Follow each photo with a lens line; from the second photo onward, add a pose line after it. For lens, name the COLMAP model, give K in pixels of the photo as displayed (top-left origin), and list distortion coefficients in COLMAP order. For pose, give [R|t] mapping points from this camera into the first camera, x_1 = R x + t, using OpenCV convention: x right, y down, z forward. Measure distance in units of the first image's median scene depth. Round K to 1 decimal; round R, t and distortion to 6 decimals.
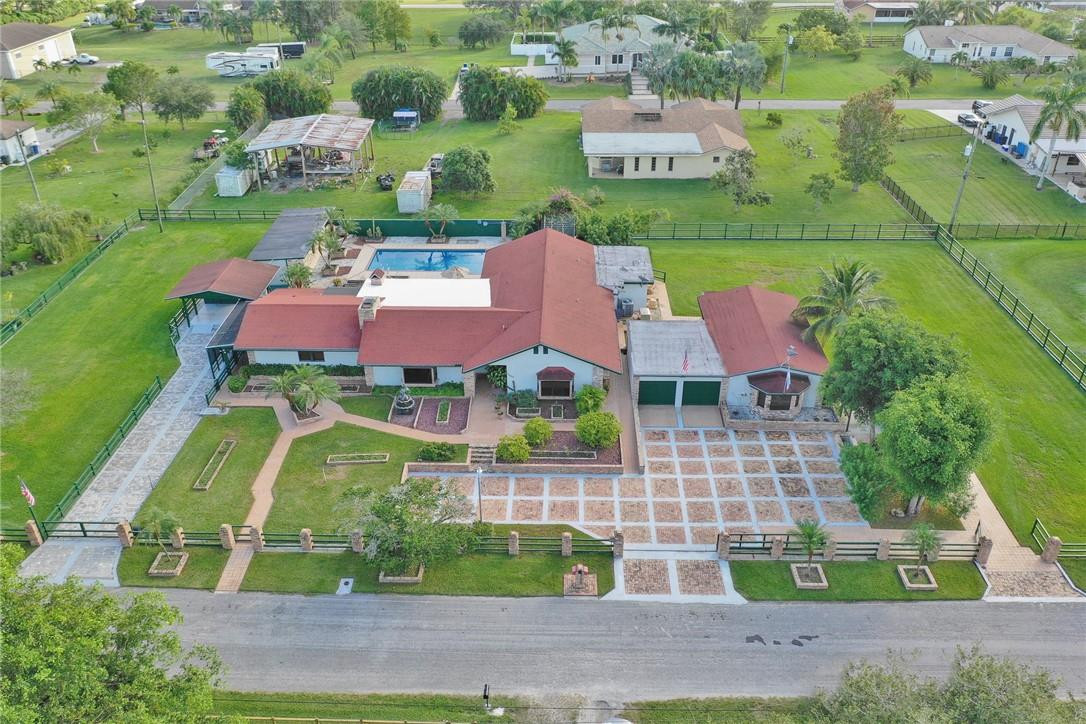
lens RADIAL K [[864.3, 0, 543.0], [0, 864.3, 362.1], [0, 0, 1]] dist [-0.003356, -0.001171]
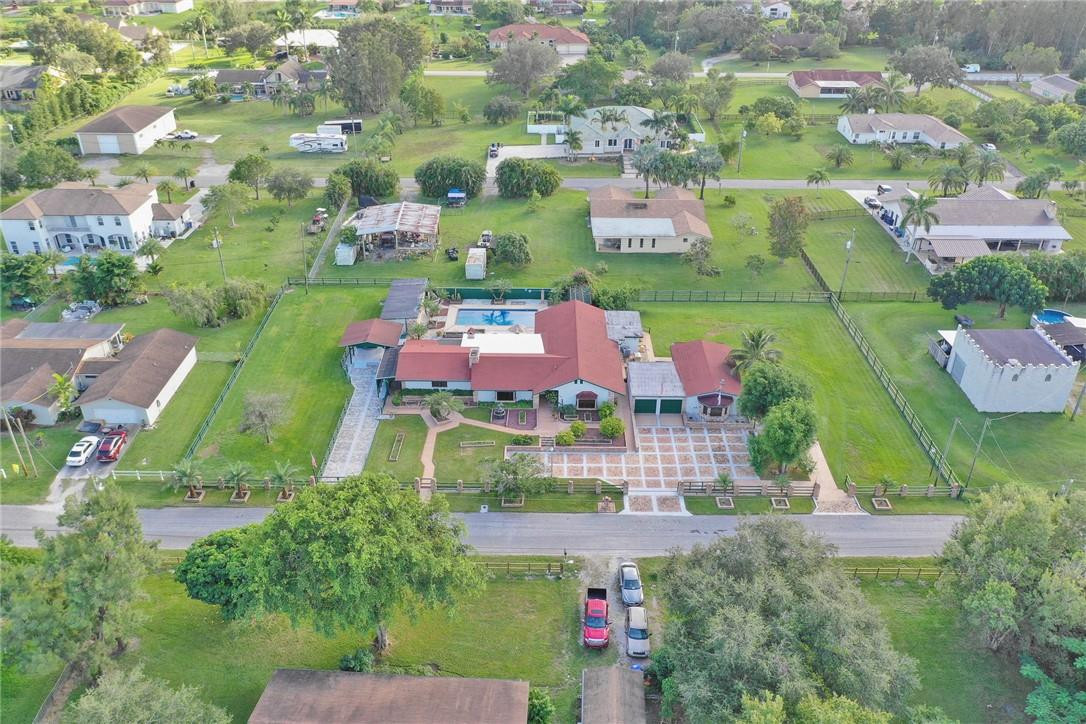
lens RADIAL K [[864.3, 0, 542.5], [0, 864.3, 361.9], [0, 0, 1]] dist [-0.003356, -0.001171]
pose [[0.999825, 0.000976, 0.018656, -0.101250], [-0.000905, 0.999992, -0.003801, -0.044195], [-0.018660, 0.003784, 0.999819, -0.690802]]
